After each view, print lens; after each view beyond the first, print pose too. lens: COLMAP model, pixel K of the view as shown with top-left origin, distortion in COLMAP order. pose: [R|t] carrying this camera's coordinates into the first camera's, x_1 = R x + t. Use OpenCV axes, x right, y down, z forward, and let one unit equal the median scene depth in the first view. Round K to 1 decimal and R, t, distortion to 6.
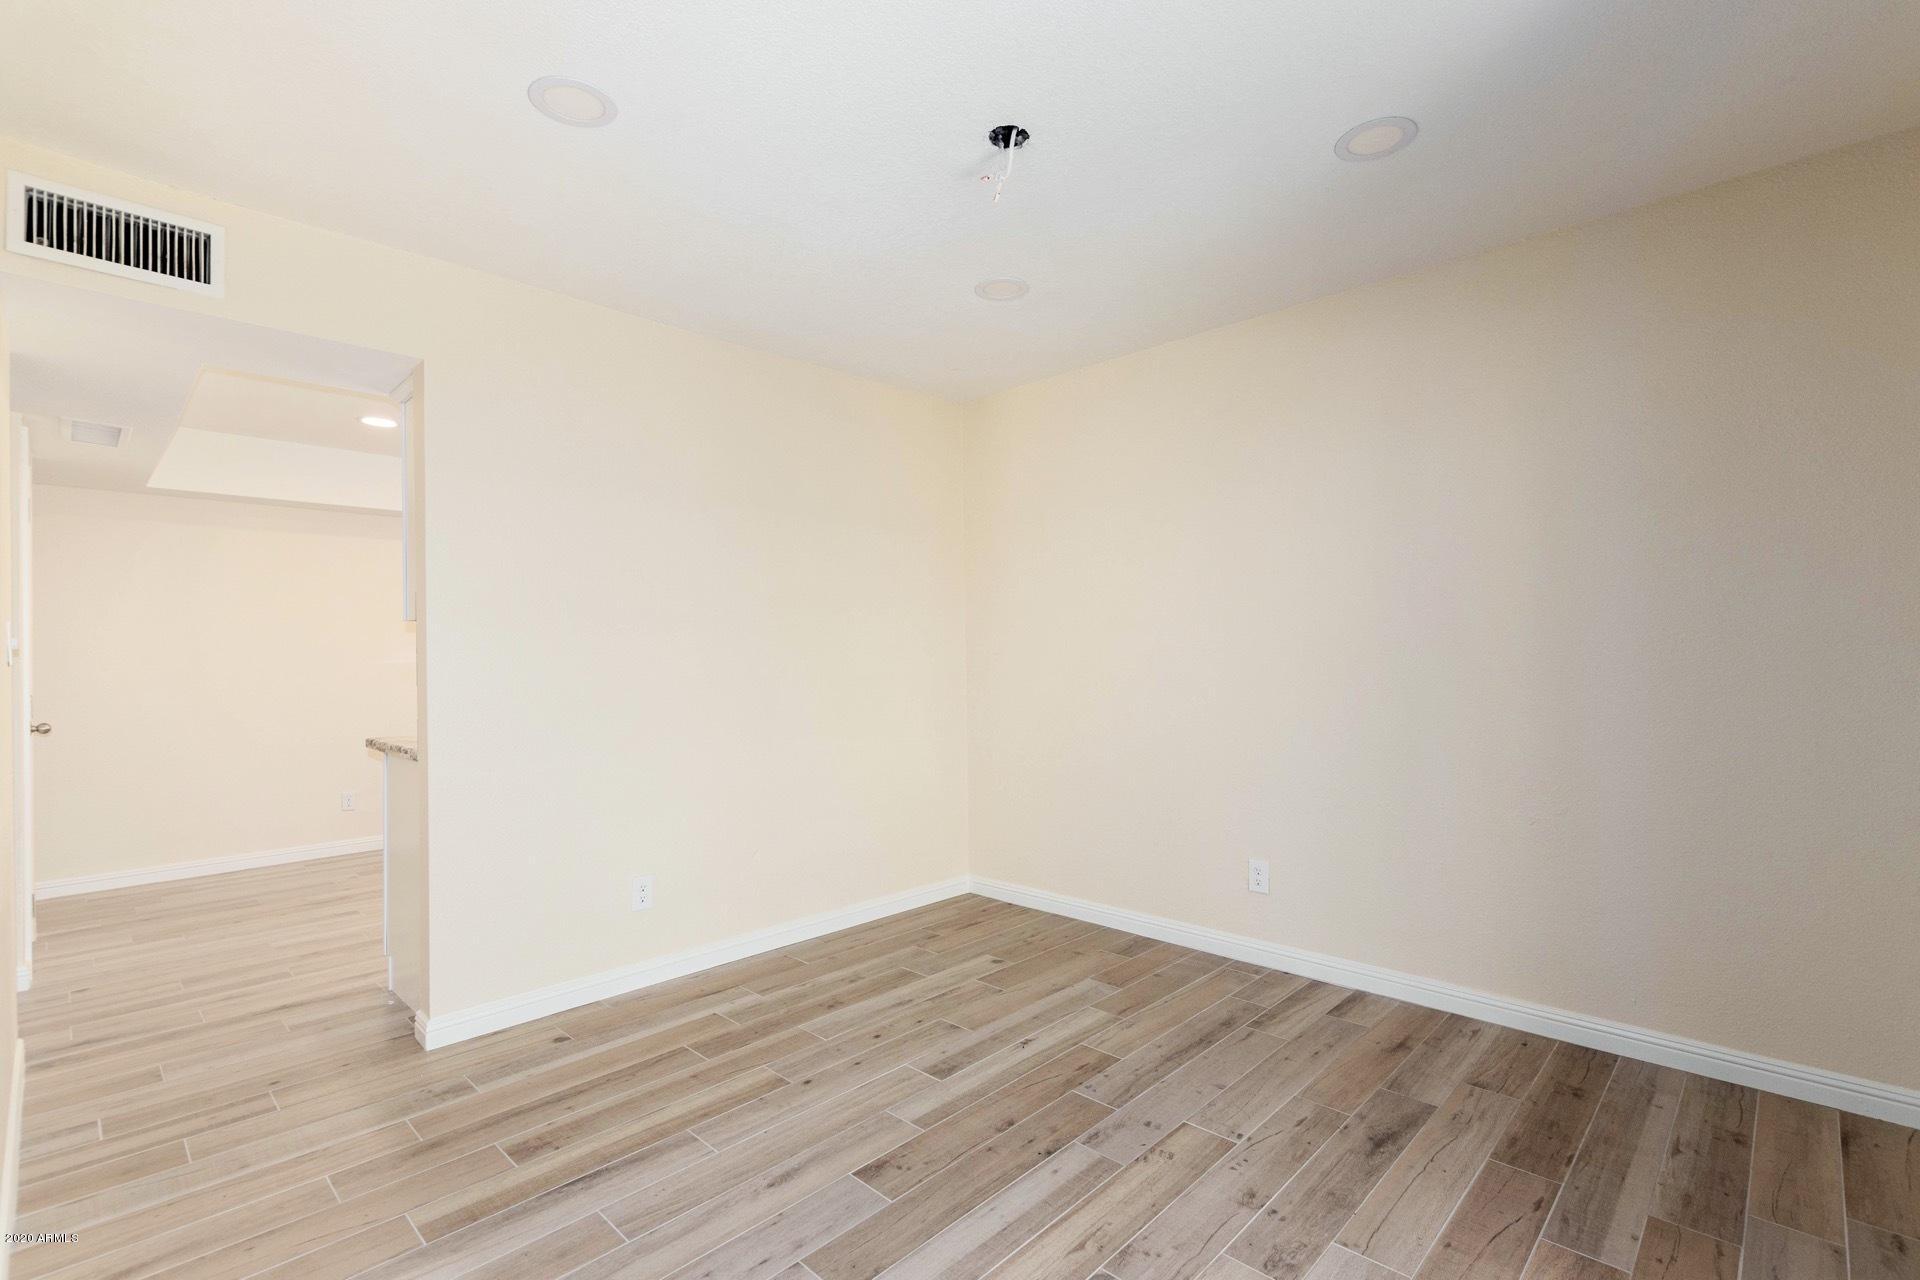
lens RADIAL K [[871.0, 0, 963.0], [0, 871.0, 619.8], [0, 0, 1]] dist [0.003857, -0.006209]
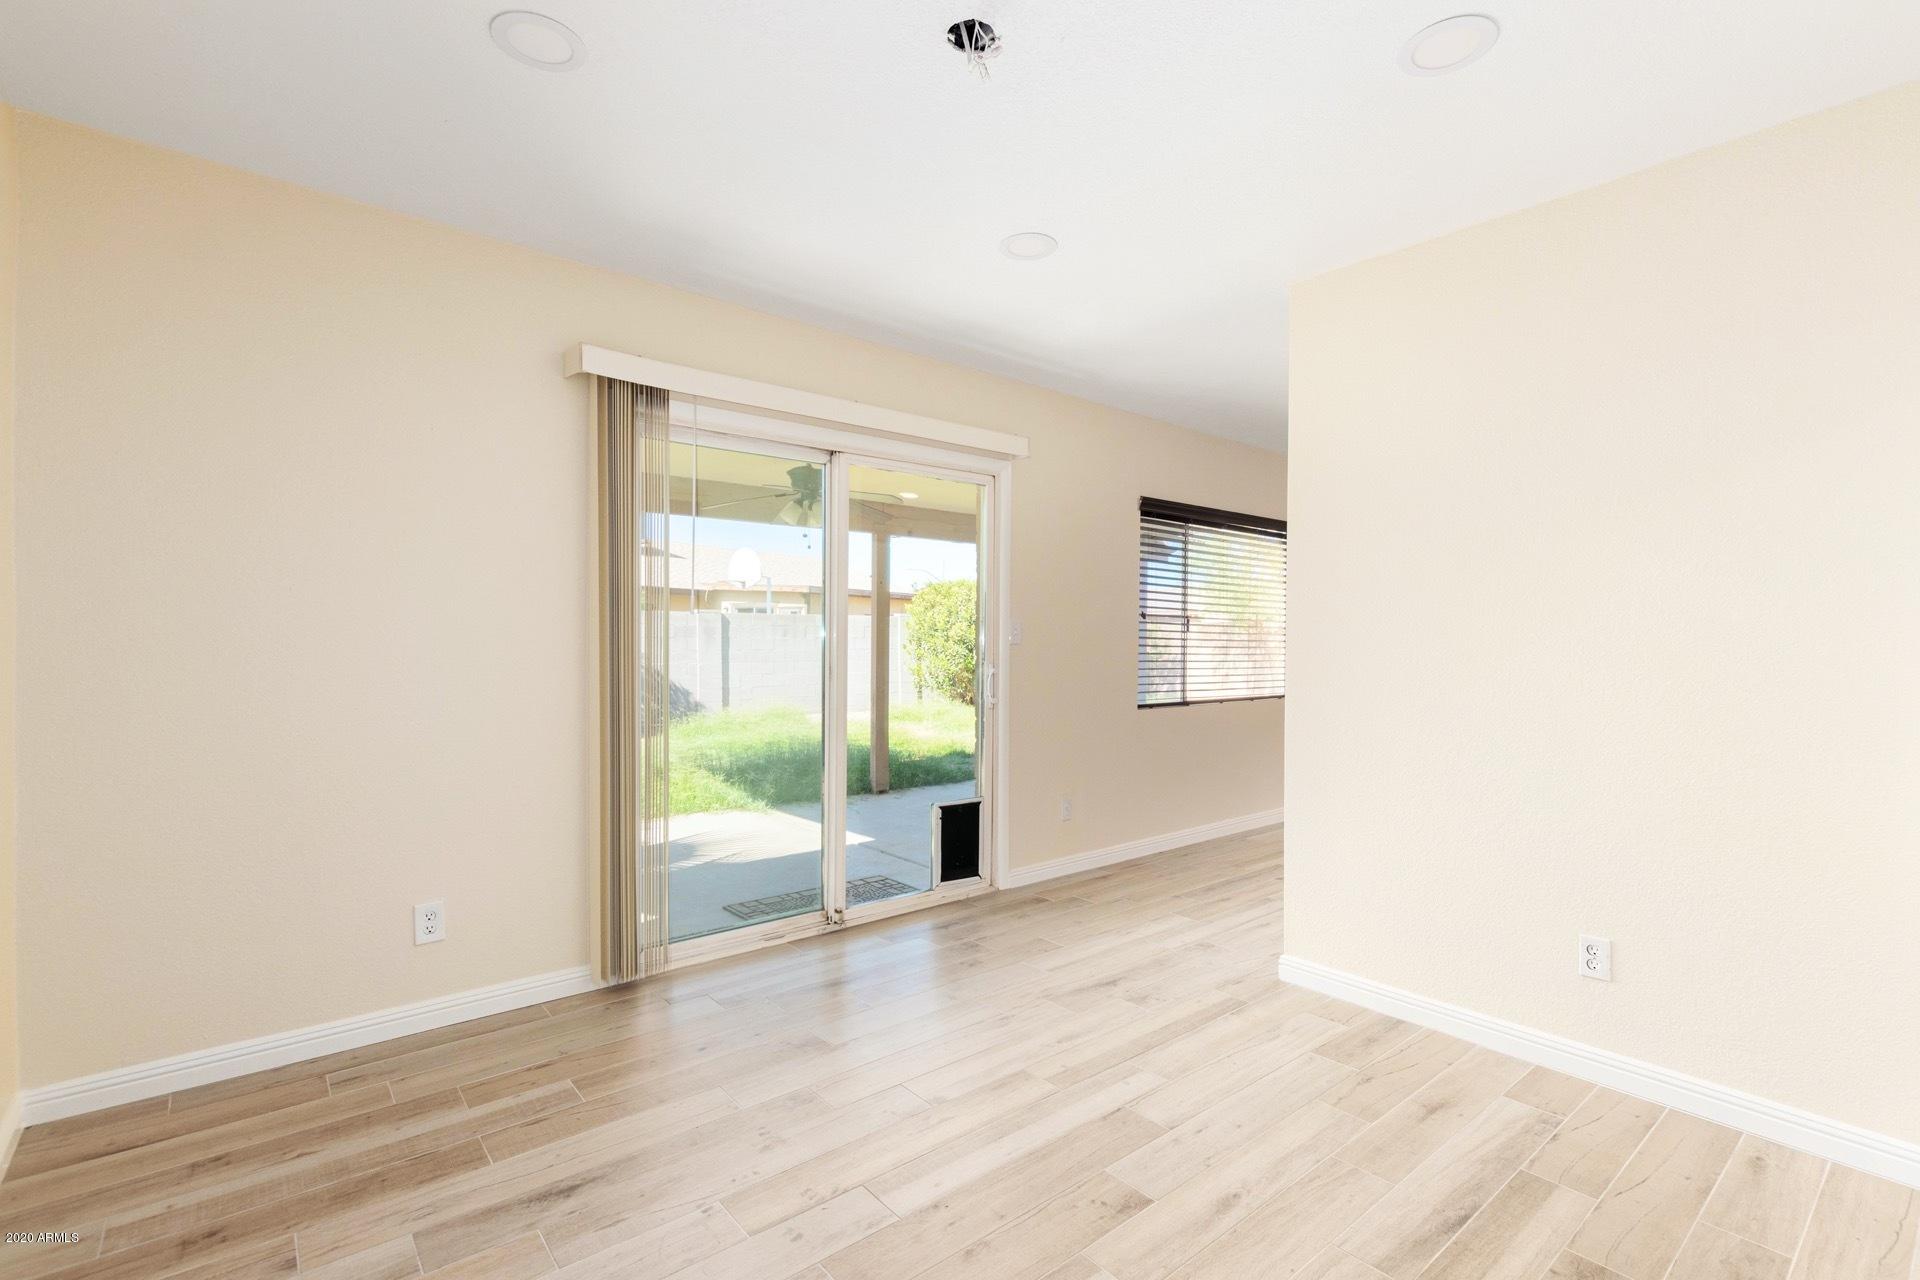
lens RADIAL K [[871.0, 0, 963.0], [0, 871.0, 619.8], [0, 0, 1]] dist [0.003857, -0.006209]
pose [[-0.993668, 0.008671, 0.112021, -0.030446], [0.002329, 0.998393, -0.056626, 0.060973], [-0.112332, -0.056006, -0.992091, 1.754238]]
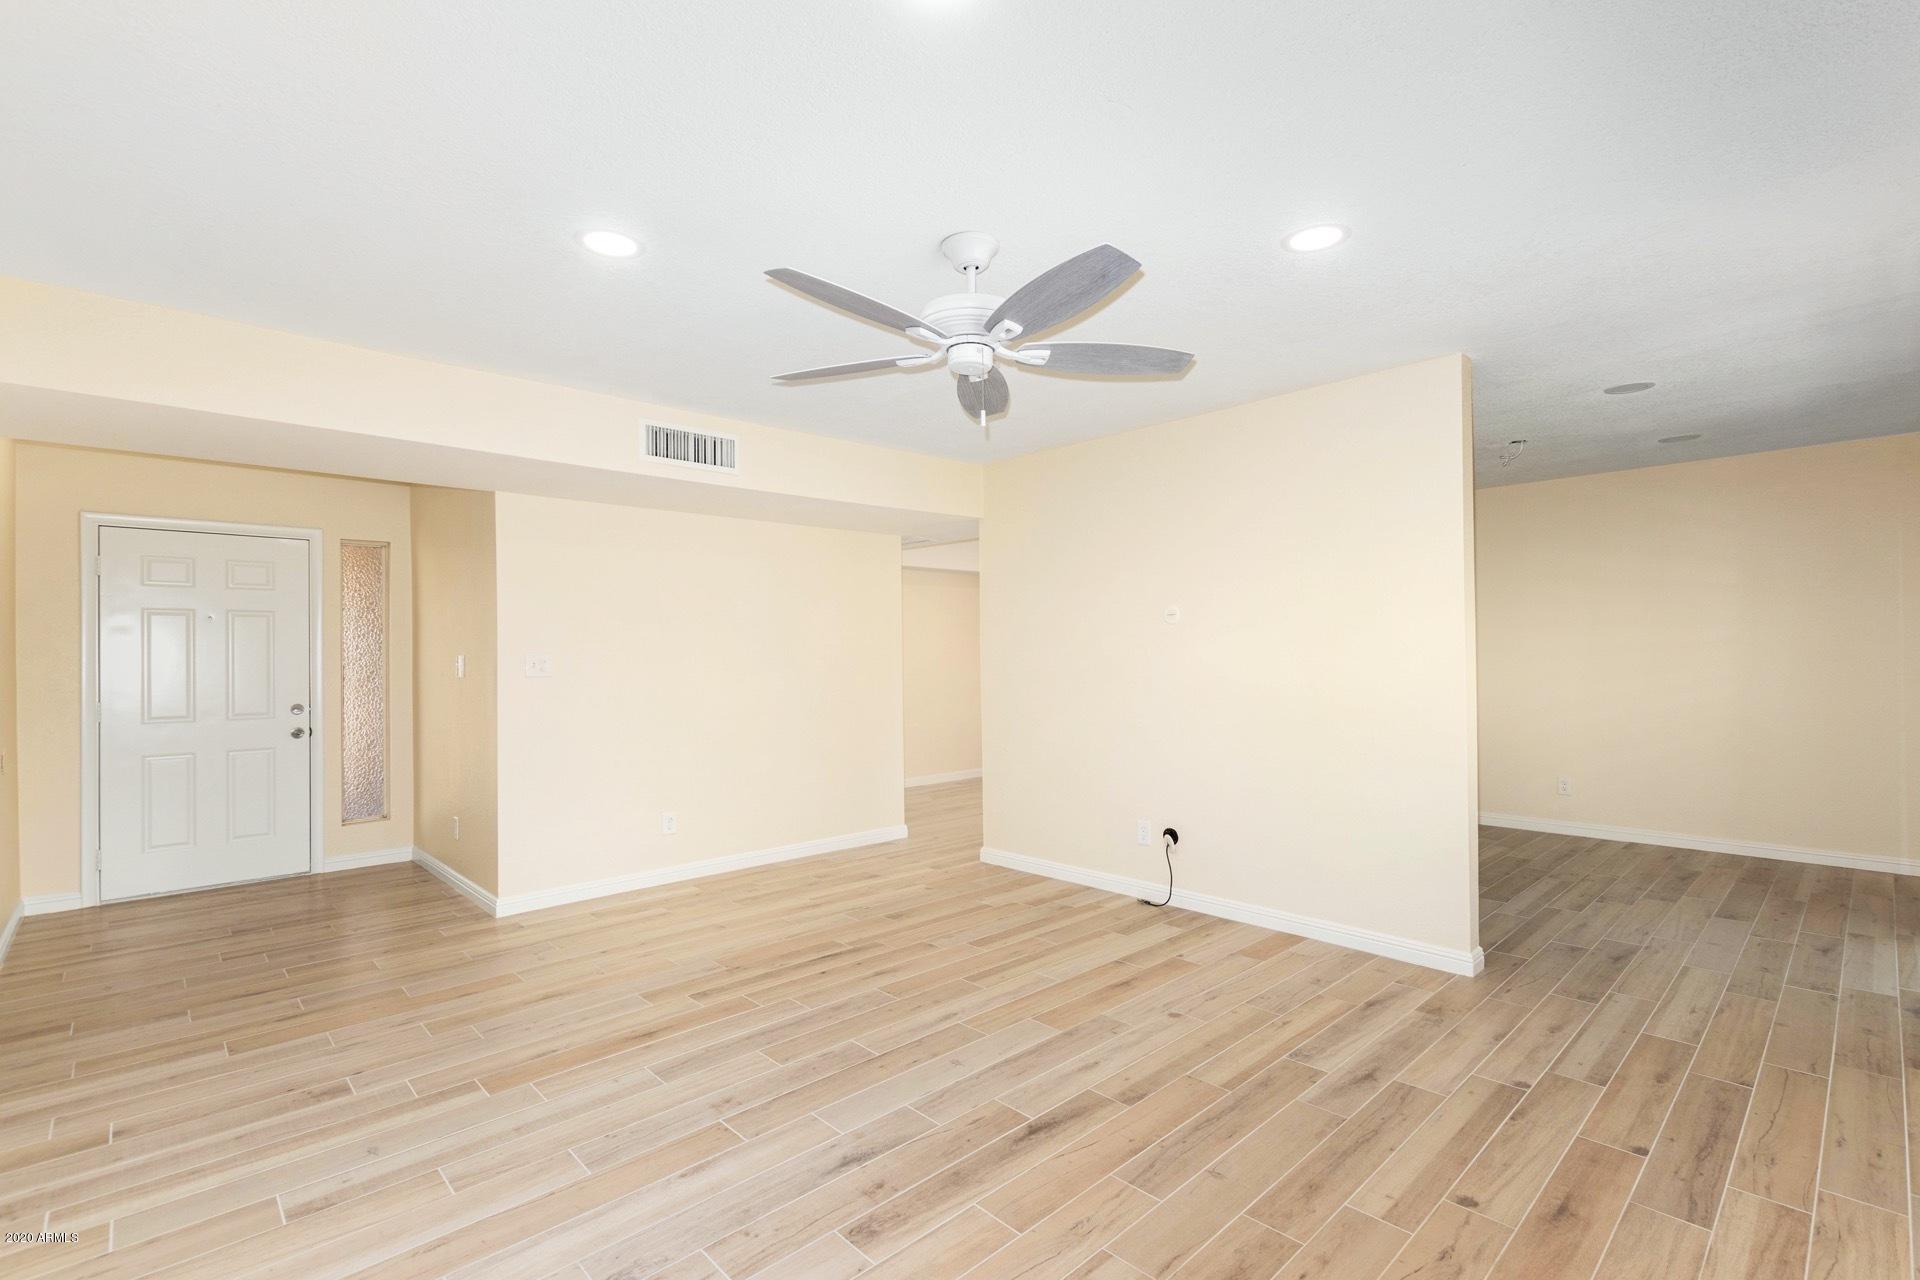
lens RADIAL K [[871.0, 0, 963.0], [0, 871.0, 619.8], [0, 0, 1]] dist [0.003857, -0.006209]
pose [[0.998844, -0.001069, -0.048061, -1.216223], [0.000526, 0.999936, -0.011307, -0.054651], [0.048070, 0.011268, 0.998780, -1.291328]]
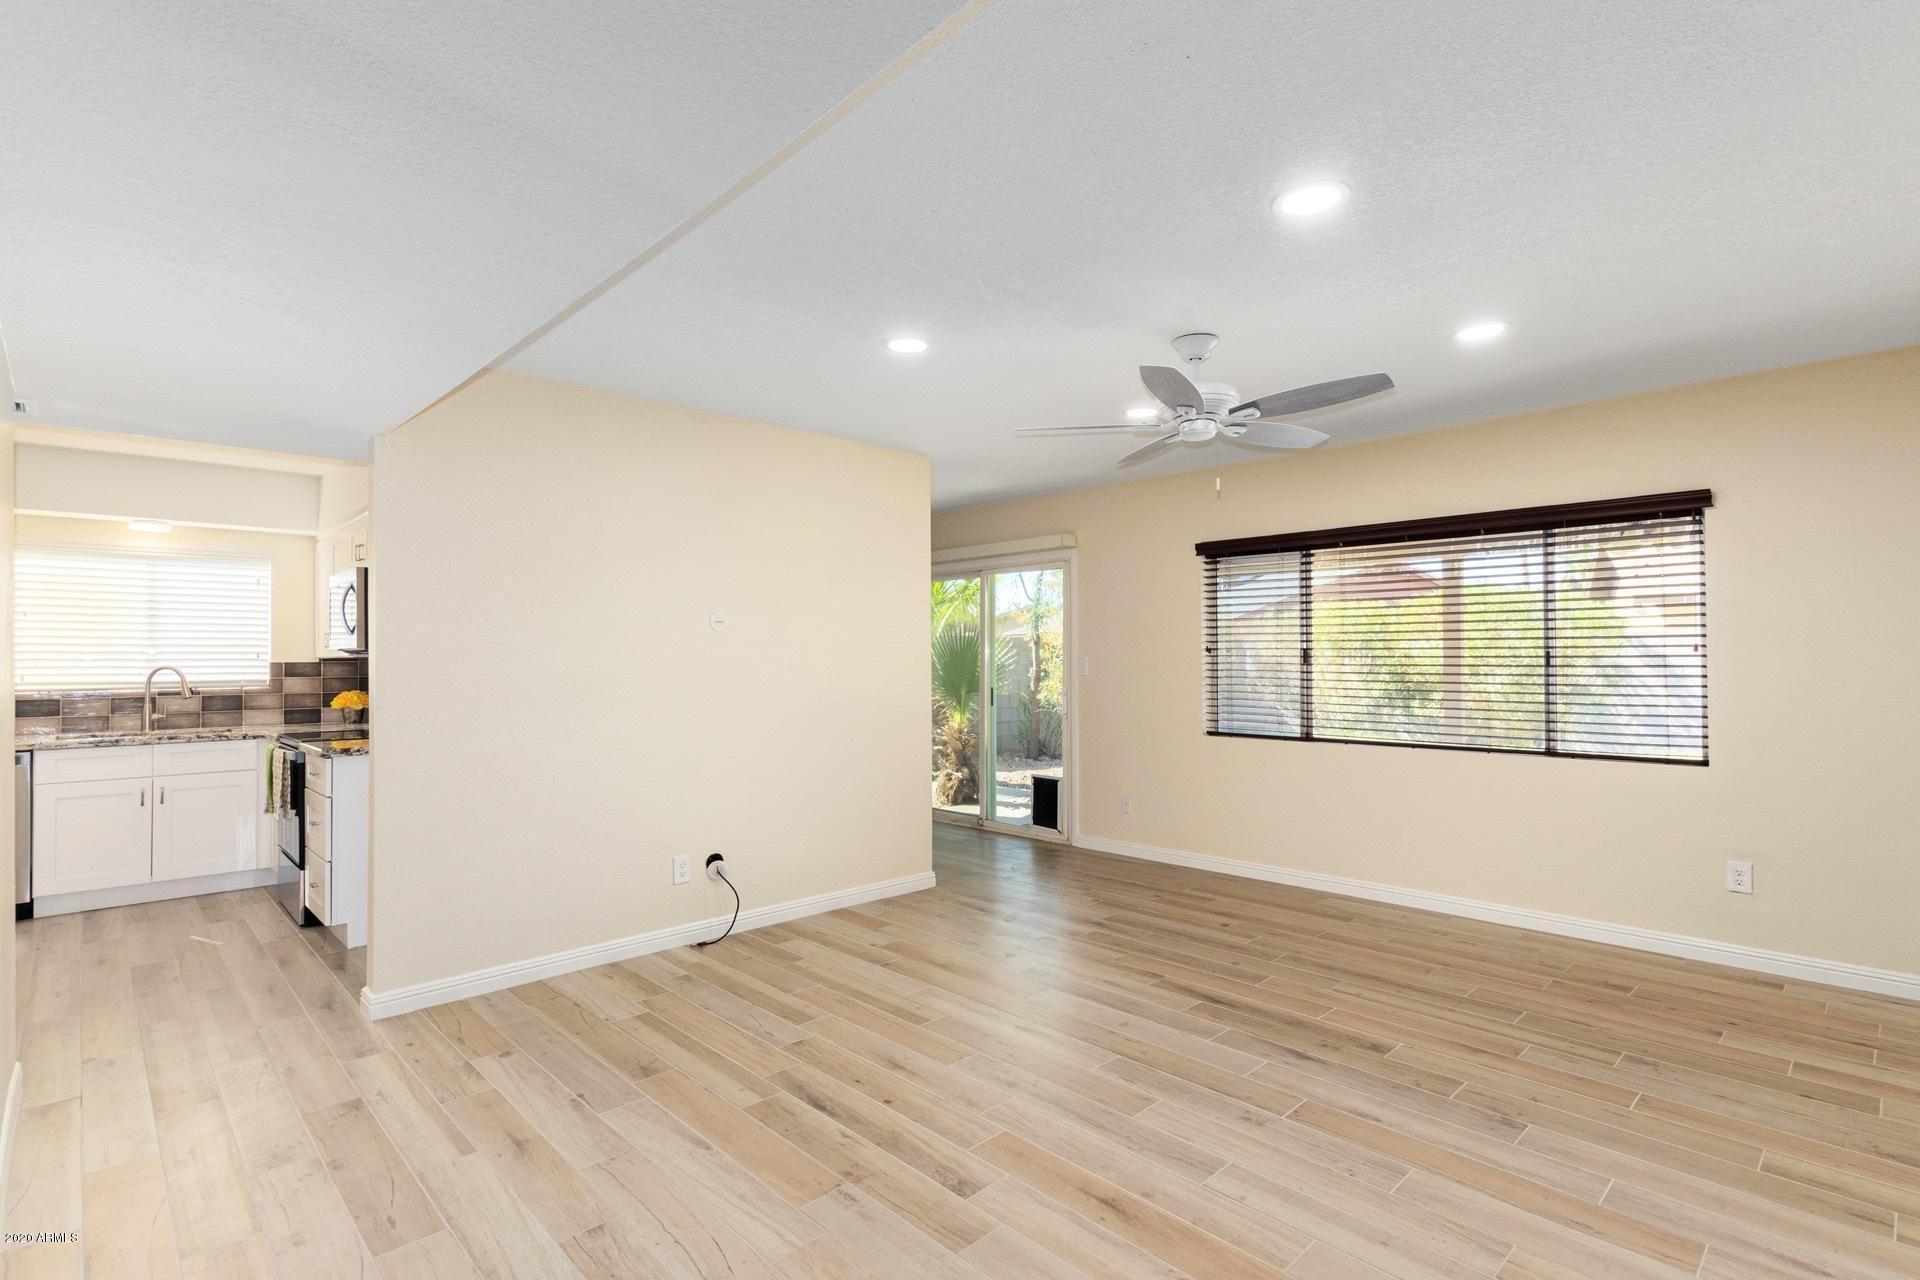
lens RADIAL K [[871.0, 0, 963.0], [0, 871.0, 619.8], [0, 0, 1]] dist [0.003857, -0.006209]
pose [[0.064985, 0.056436, 0.996289, -2.678573], [-0.020366, 0.998267, -0.055219, -0.011881], [-0.997678, -0.016702, 0.066021, 0.068362]]
